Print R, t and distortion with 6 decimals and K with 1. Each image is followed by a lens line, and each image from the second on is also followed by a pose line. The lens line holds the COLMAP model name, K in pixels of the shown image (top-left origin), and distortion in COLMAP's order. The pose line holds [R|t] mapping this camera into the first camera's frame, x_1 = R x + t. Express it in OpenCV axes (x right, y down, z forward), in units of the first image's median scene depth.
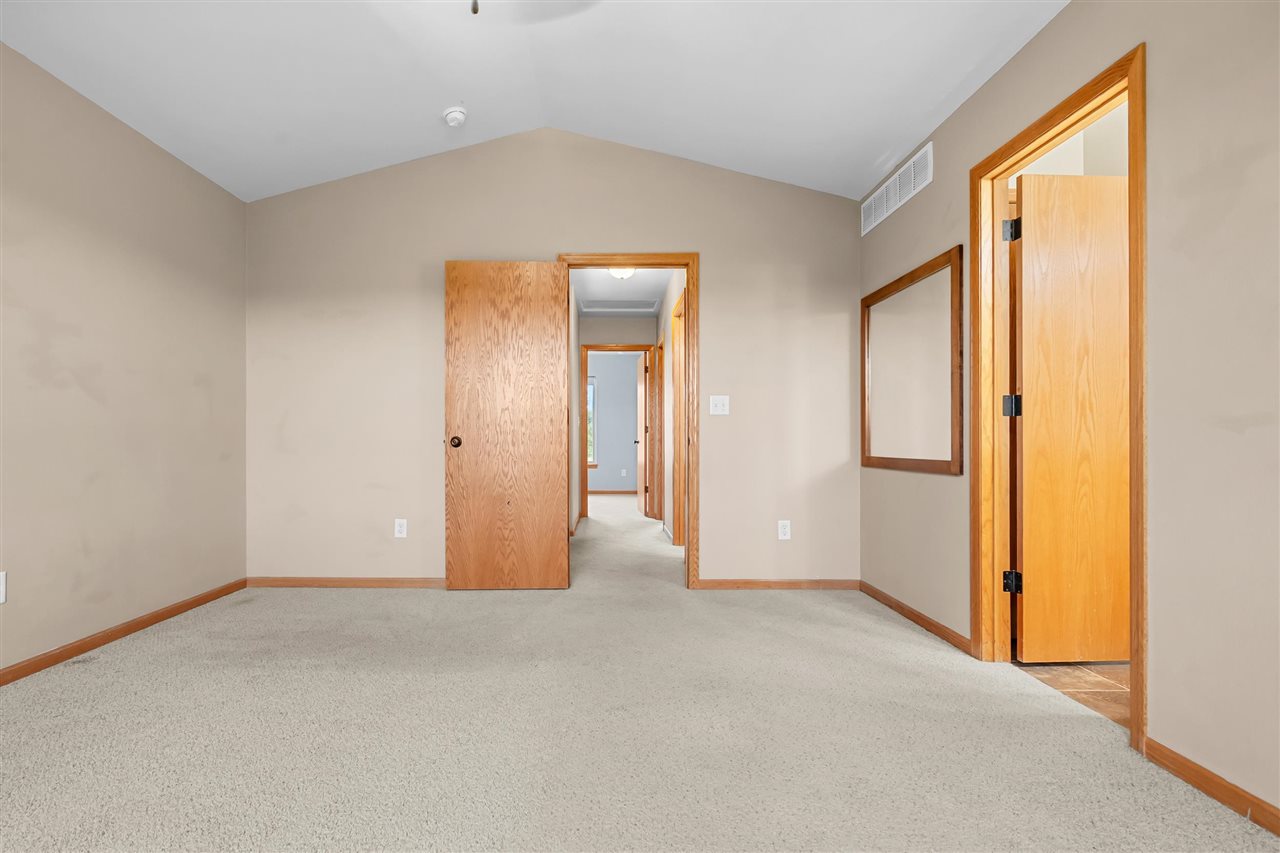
lens RADIAL K [[601.8, 0, 589.9], [0, 601.8, 440.1], [0, 0, 1]] dist [-0.001851, 0.000119]
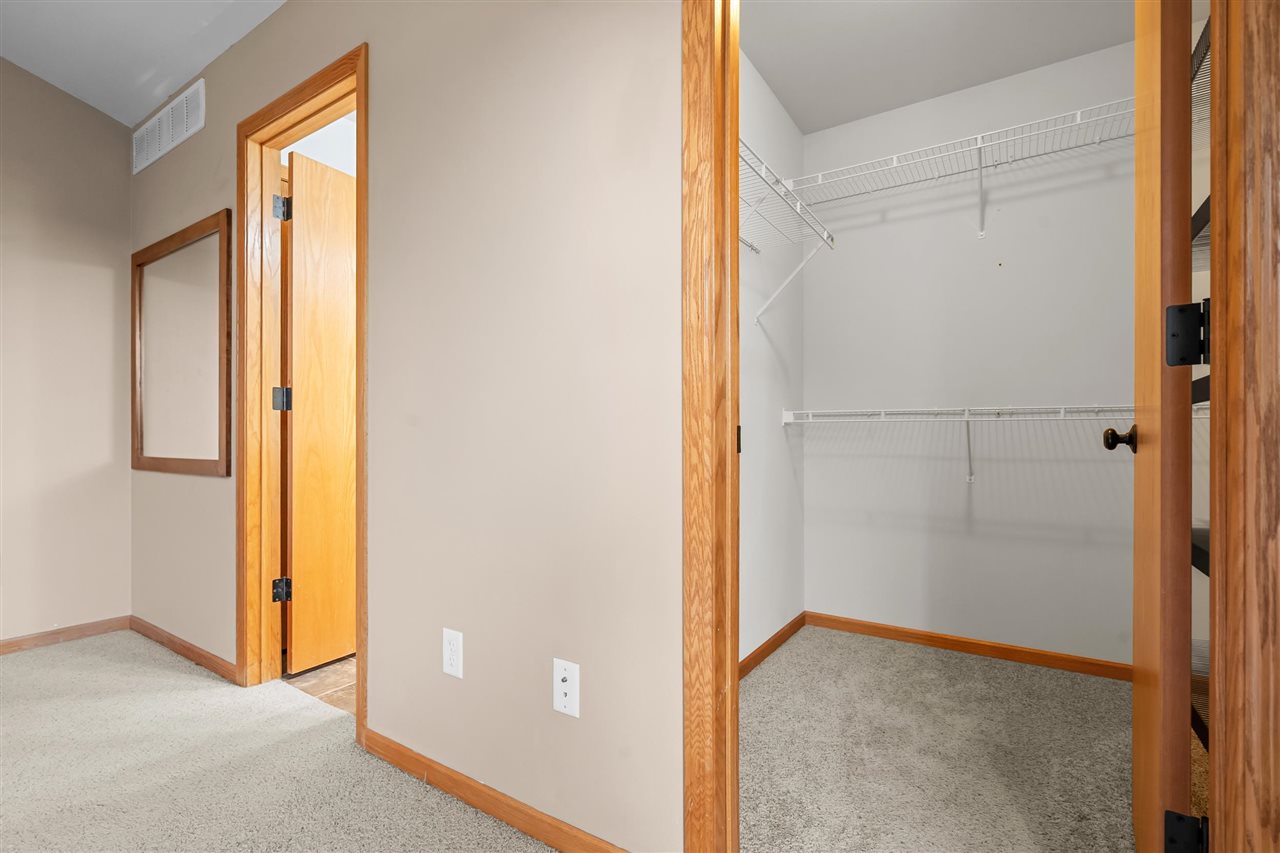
lens RADIAL K [[583.8, 0, 640.4], [0, 583.8, 440.2], [0, 0, 1]] dist [-0.001635, 0.000048]
pose [[0.531870, -0.001241, 0.846825, 0.234718], [-0.003253, 0.999989, 0.003509, 0.001103], [-0.846820, -0.004621, 0.531860, 0.059034]]
